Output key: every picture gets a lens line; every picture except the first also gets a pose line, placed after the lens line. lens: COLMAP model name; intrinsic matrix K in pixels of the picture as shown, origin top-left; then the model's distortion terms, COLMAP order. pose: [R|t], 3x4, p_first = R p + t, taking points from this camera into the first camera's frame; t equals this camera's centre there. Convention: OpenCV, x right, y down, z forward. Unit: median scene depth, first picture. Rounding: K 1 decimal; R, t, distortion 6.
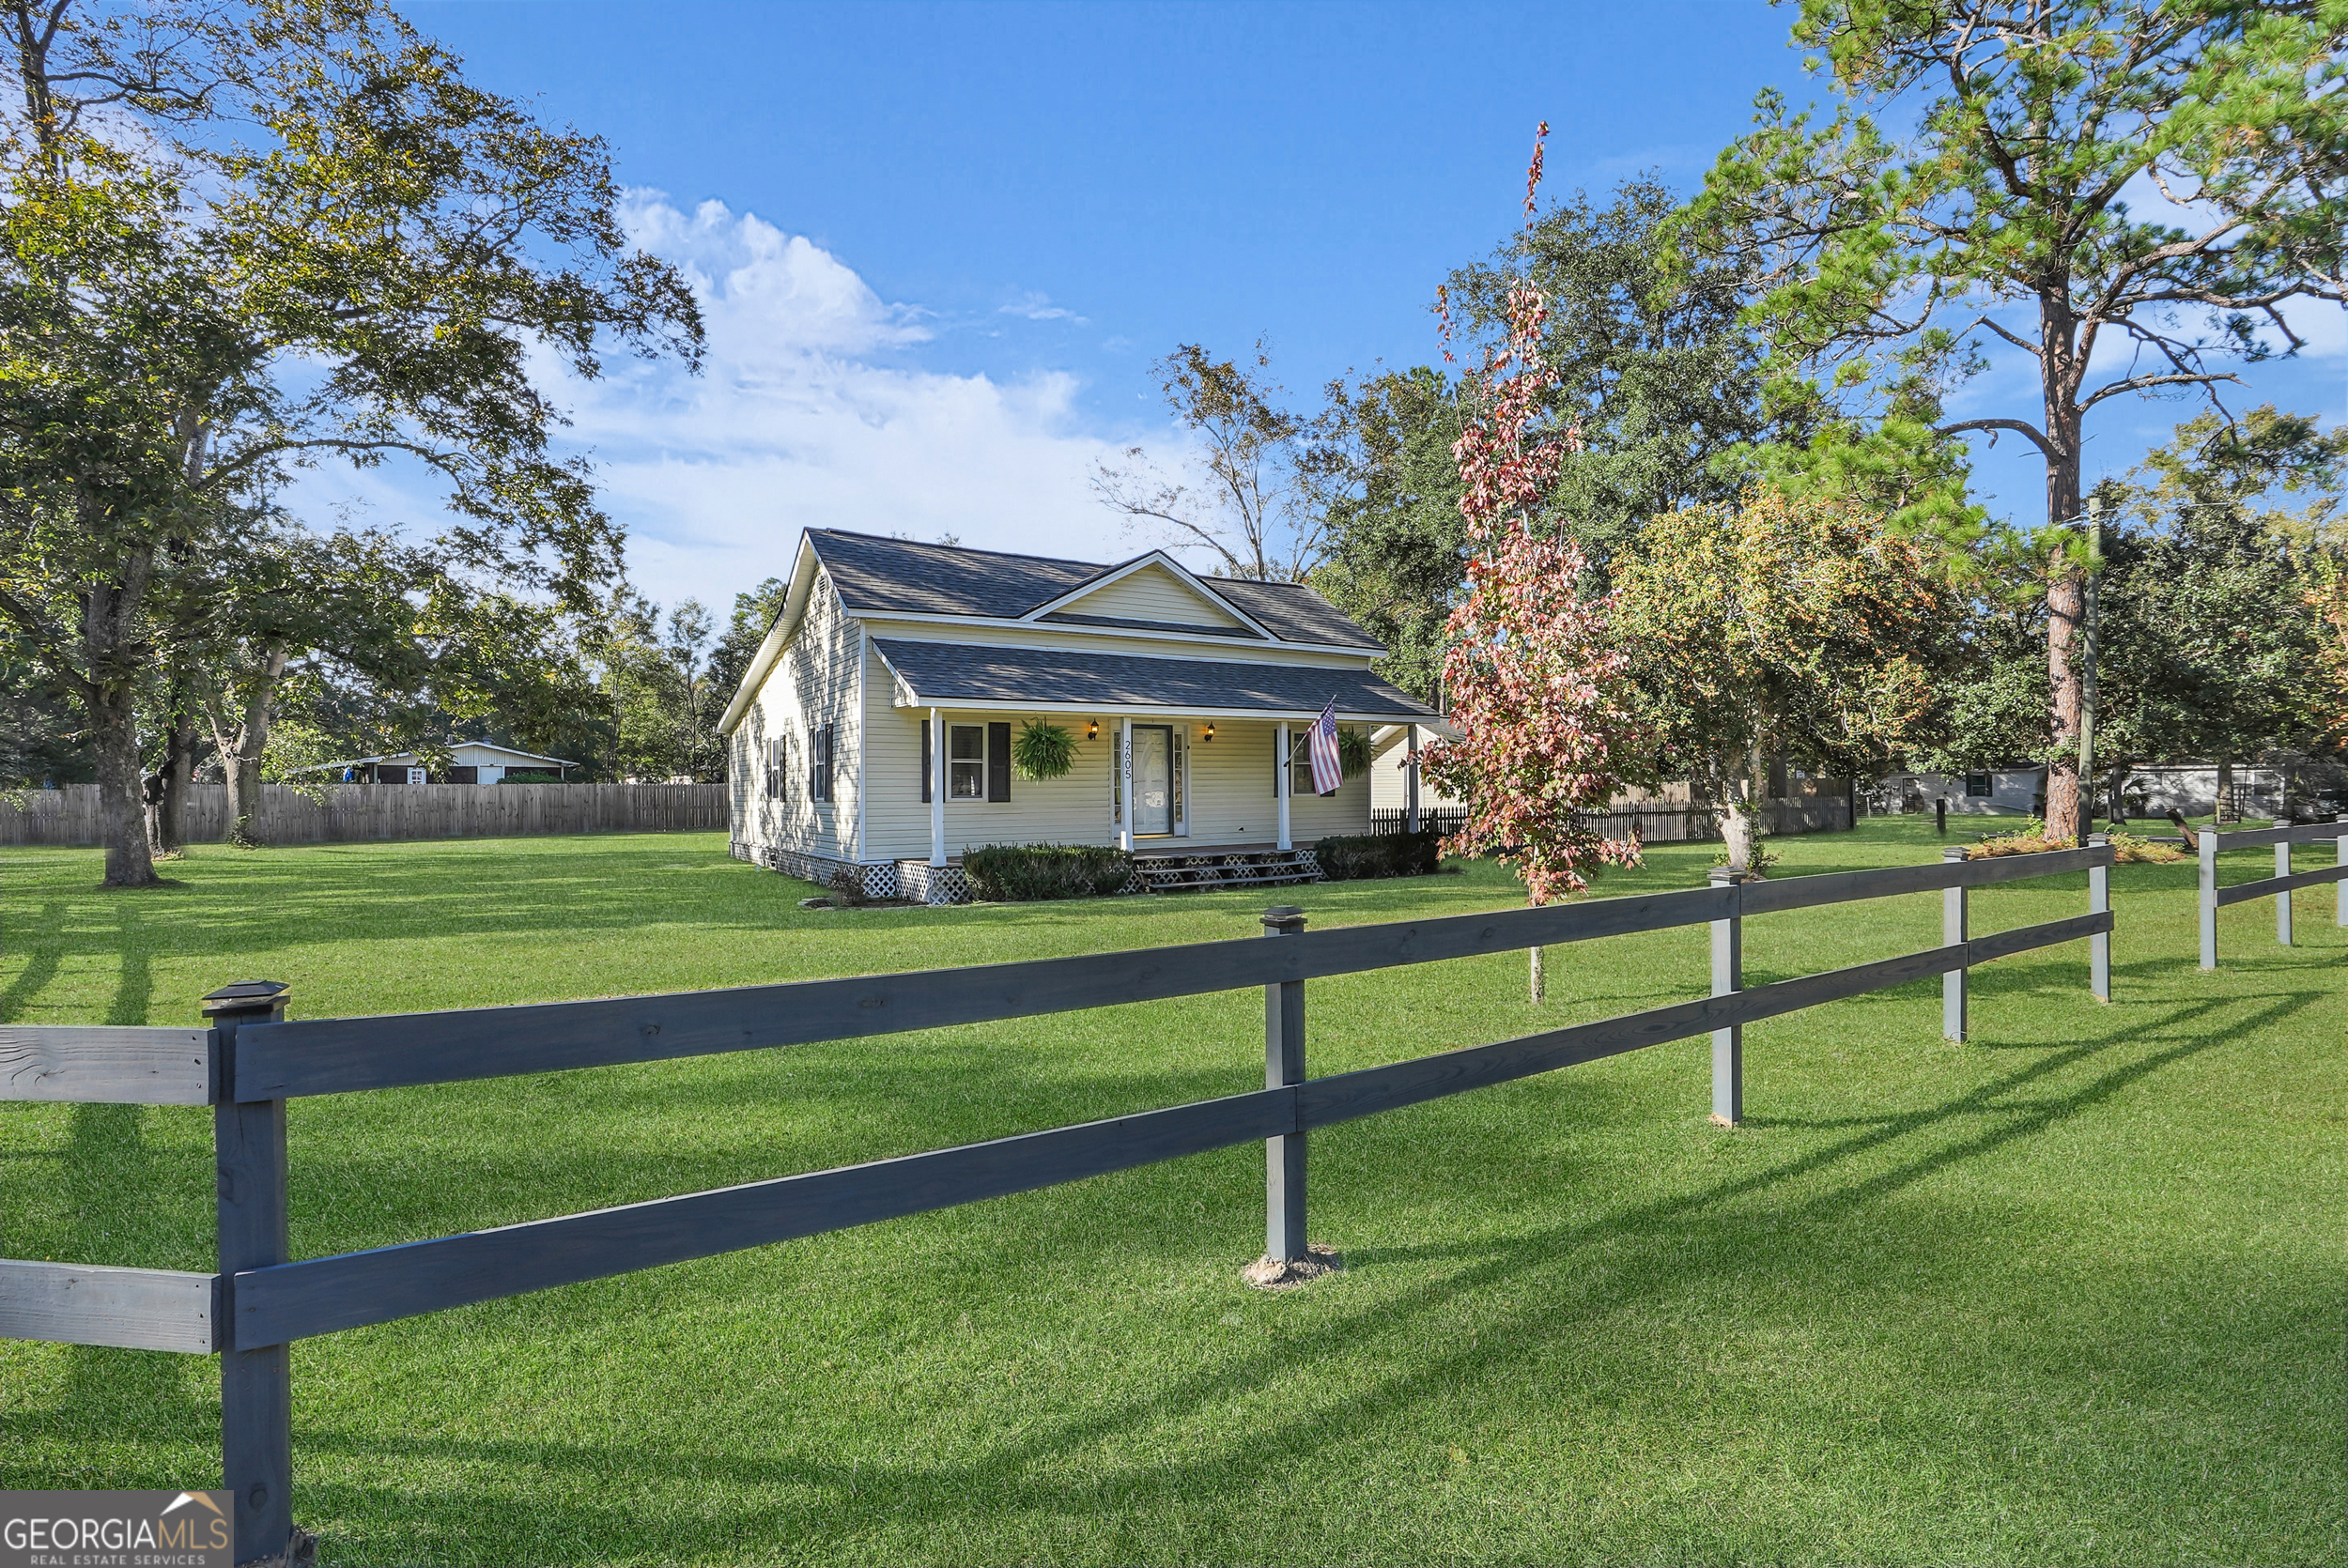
lens RADIAL K [[1075.5, 0, 1174.0], [0, 1075.5, 784.0], [0, 0, 1]] dist [-0.062730, -0.000089]
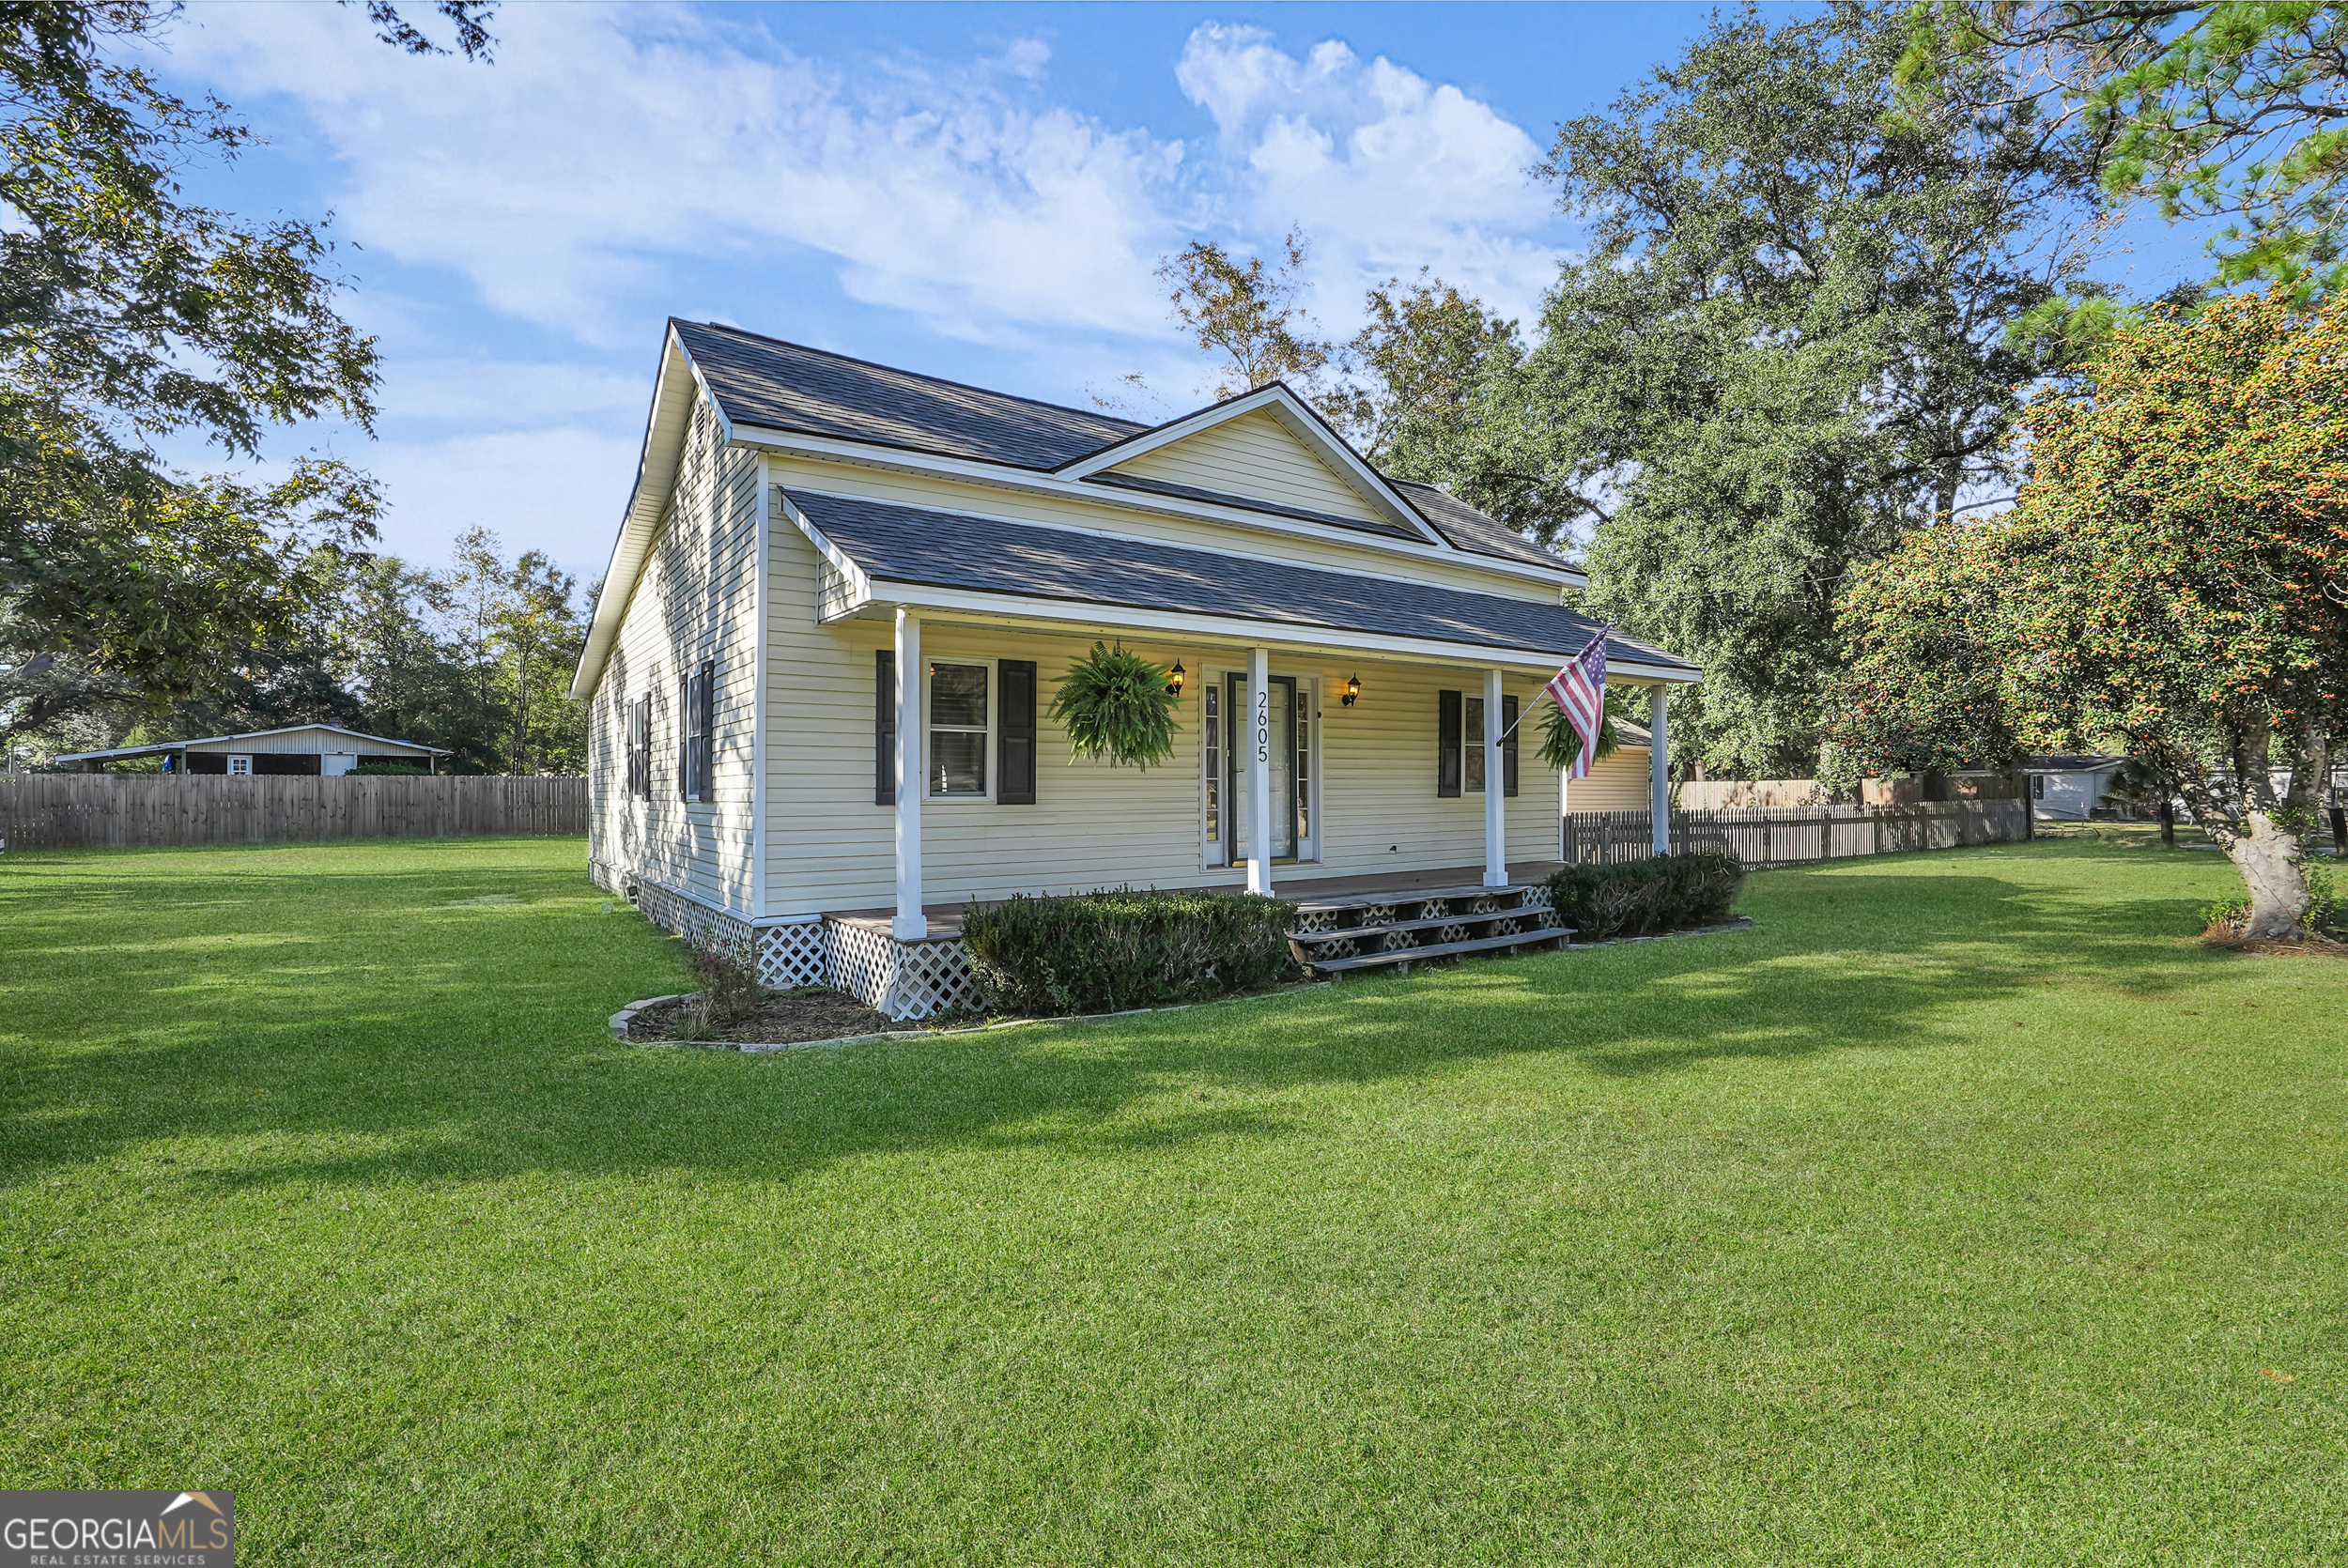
lens RADIAL K [[1089.0, 0, 1174.0], [0, 1089.0, 784.0], [0, 0, 1]] dist [-0.071095, 0.032912]
pose [[0.999061, 0.005305, 0.043004, -0.097262], [-0.005391, 0.999984, 0.001896, 0.004624], [-0.042993, -0.002126, 0.999073, 0.401169]]
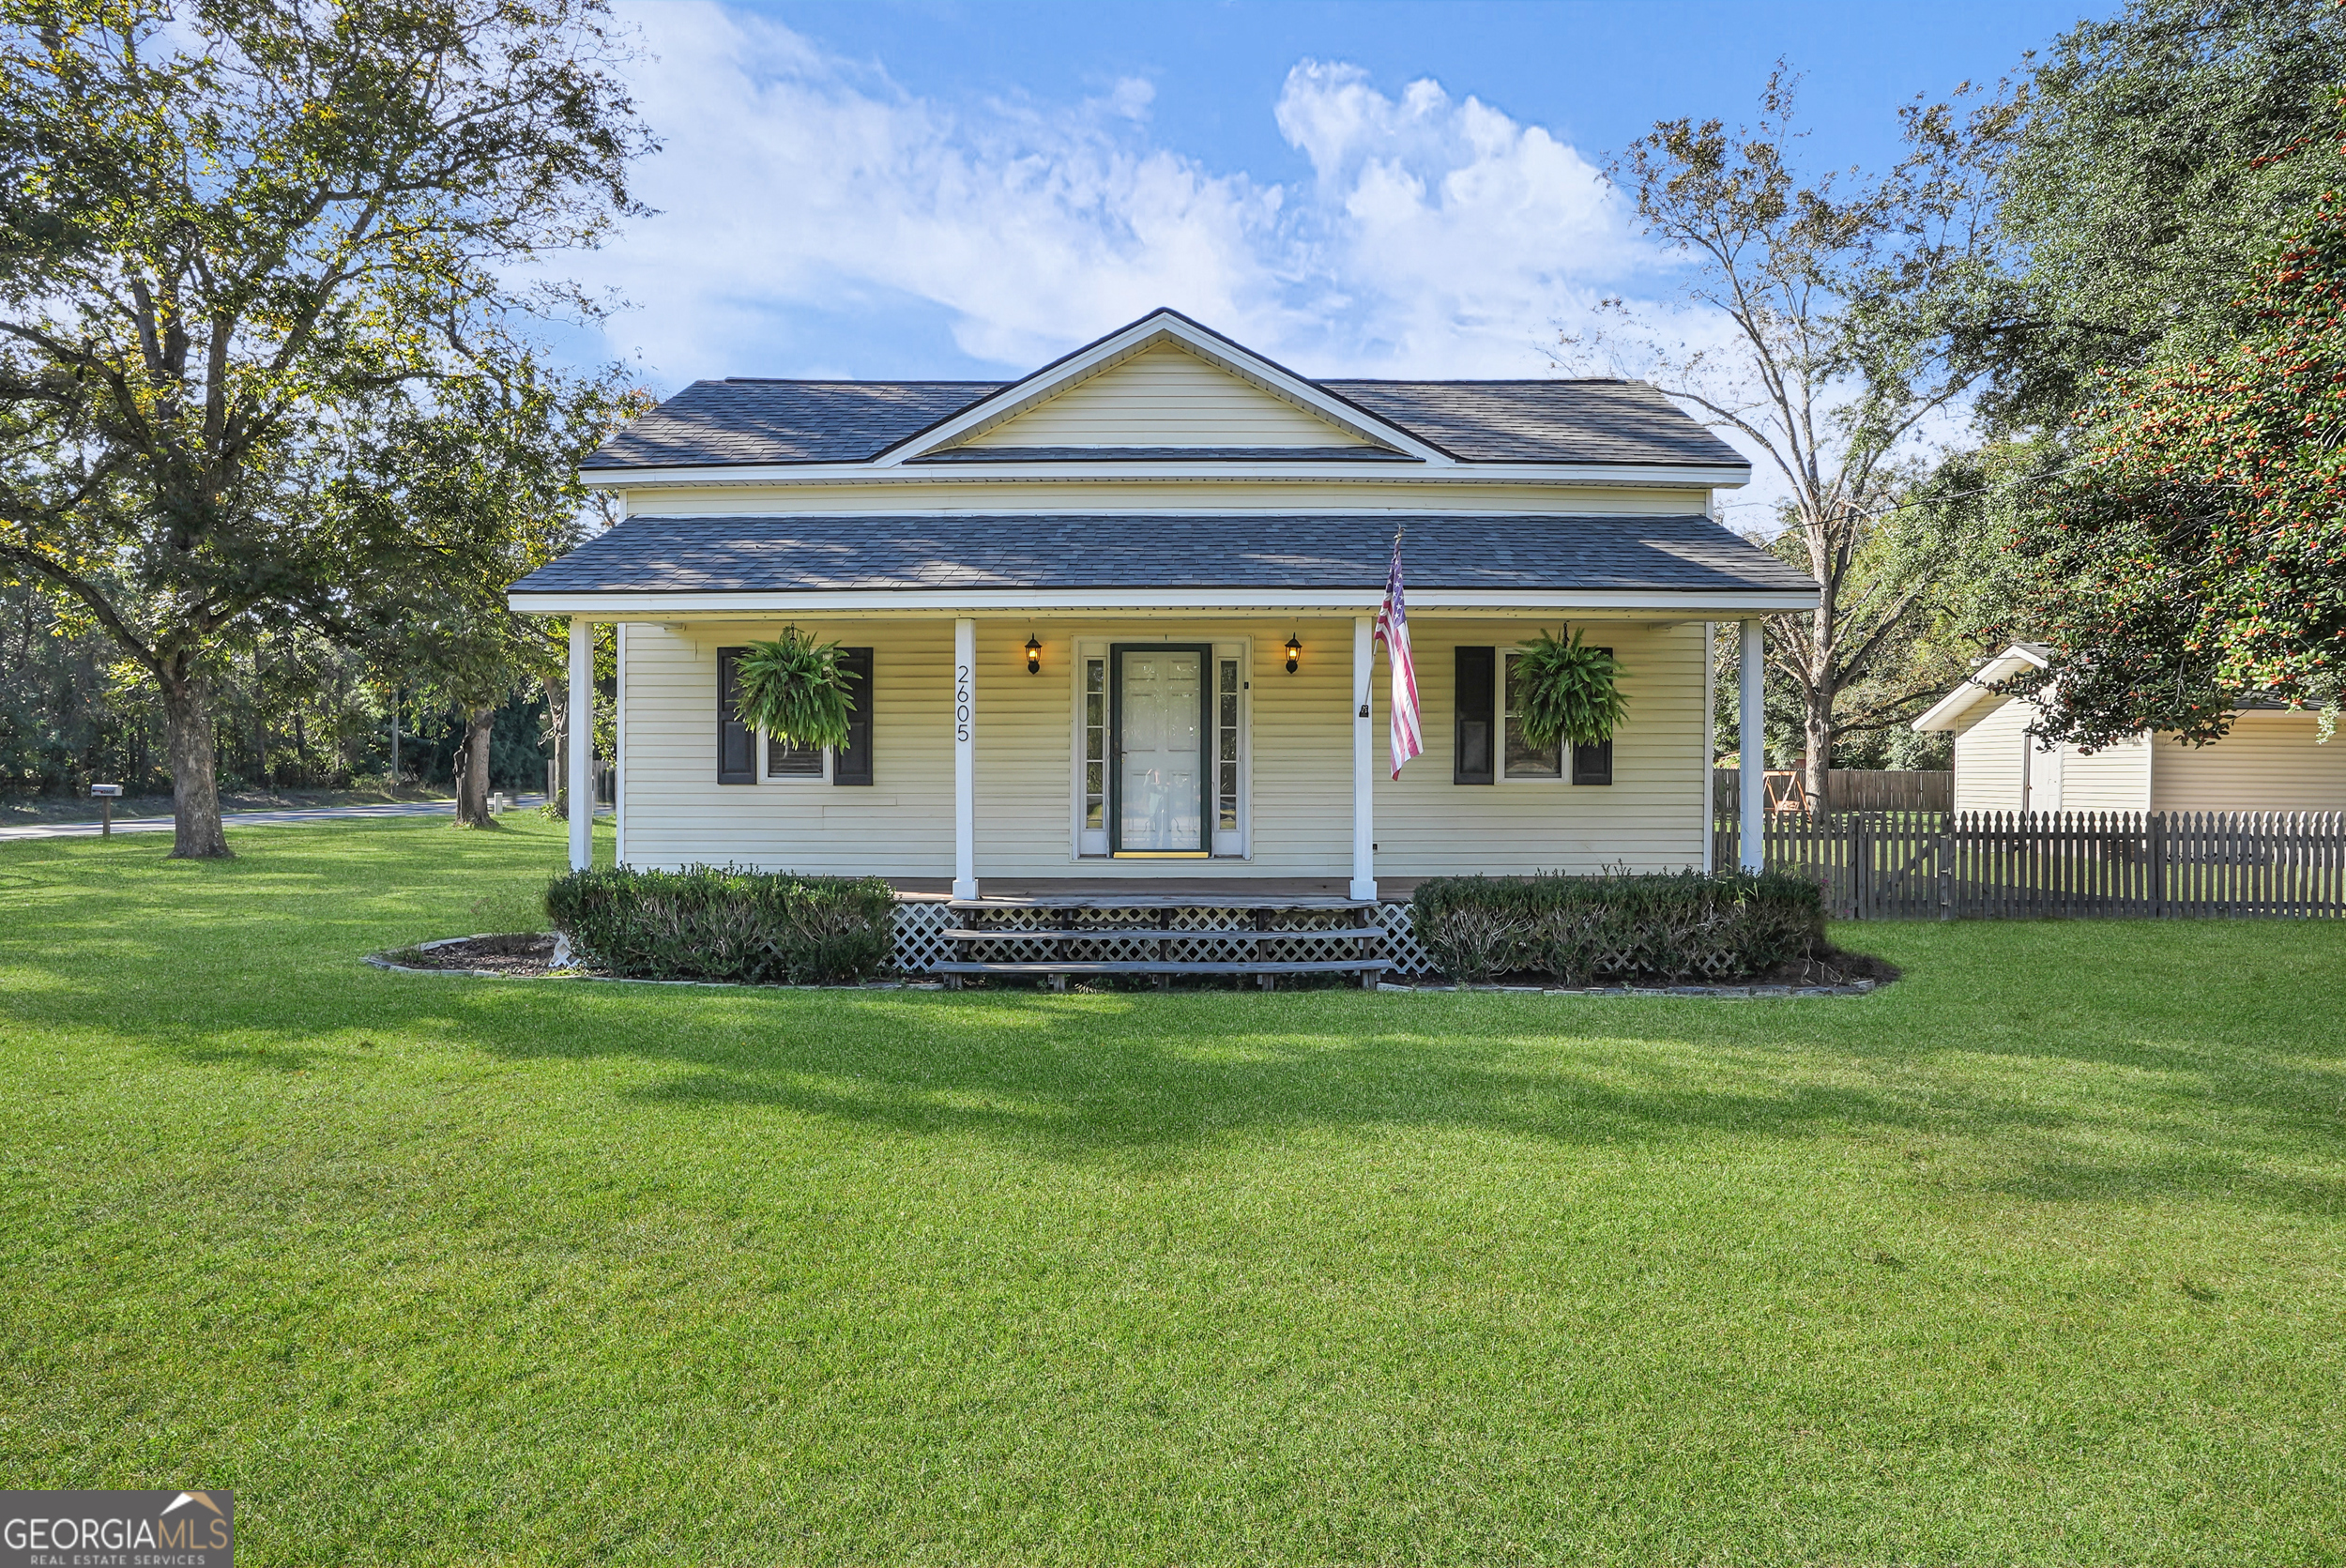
lens RADIAL K [[1088.2, 0, 1173.0], [0, 1088.2, 784.0], [0, 0, 1]] dist [-0.071095, 0.032912]
pose [[0.838360, 0.013625, -0.544947, 0.275587], [-0.005303, 0.999844, 0.016840, 0.005010], [0.545091, -0.011228, 0.838302, 0.557166]]
